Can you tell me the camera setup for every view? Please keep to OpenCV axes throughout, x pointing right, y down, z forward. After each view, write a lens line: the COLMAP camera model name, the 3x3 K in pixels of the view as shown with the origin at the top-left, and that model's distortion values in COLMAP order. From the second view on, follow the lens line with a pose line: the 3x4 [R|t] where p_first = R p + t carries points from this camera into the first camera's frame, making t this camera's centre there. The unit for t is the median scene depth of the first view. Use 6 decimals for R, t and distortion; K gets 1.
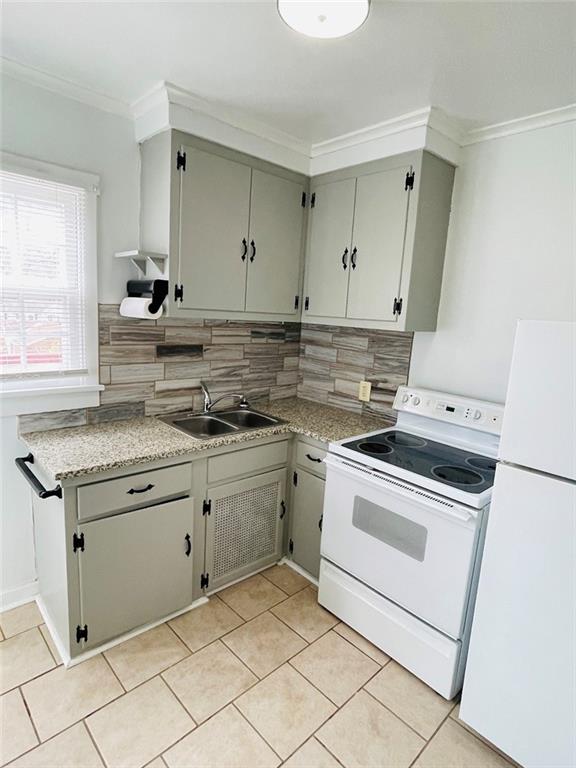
lens RADIAL K [[423.7, 0, 289.5], [0, 423.7, 385.6], [0, 0, 1]] dist [-0.007767, -0.000487]
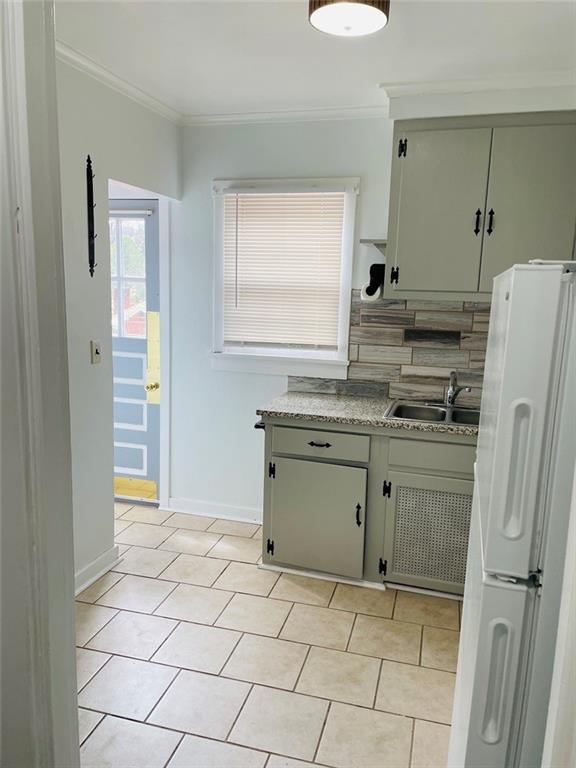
lens RADIAL K [[584.7, 0, 288.3], [0, 584.7, 385.0], [0, 0, 1]] dist [0.085176, -0.060566]
pose [[0.507703, 0.099823, -0.855730, 0.818106], [-0.151727, 0.988100, 0.025245, 0.047194], [0.848067, 0.117020, 0.516807, 0.064577]]
